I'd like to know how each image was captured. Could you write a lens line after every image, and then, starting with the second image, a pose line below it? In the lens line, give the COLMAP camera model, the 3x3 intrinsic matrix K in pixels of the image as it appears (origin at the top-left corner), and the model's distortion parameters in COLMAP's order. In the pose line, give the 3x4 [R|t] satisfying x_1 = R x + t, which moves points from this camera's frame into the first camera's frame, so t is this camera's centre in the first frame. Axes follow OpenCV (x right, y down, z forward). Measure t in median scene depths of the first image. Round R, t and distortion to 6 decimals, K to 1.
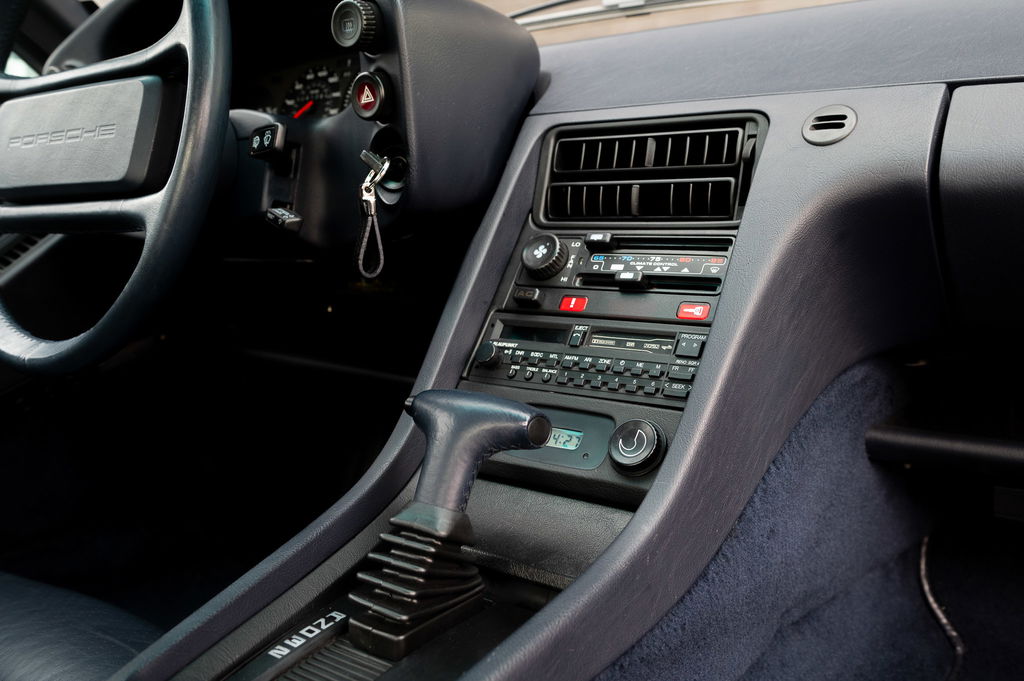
lens RADIAL K [[926.4, 0, 512.0], [0, 926.4, 340.5], [0, 0, 1]] dist [-0.010023, -0.003119]
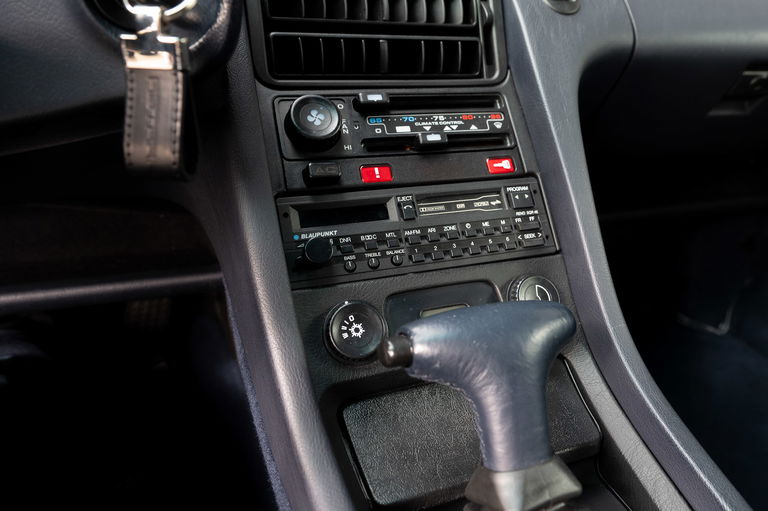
lens RADIAL K [[529.1, 0, 384.0], [0, 529.1, 255.5], [0, 0, 1]] dist [-0.001666, -0.000472]
pose [[0.522068, -0.272083, 0.808341, -0.394422], [0.110277, 0.961330, 0.252356, -0.098094], [-0.845745, -0.042605, 0.531884, 0.748979]]
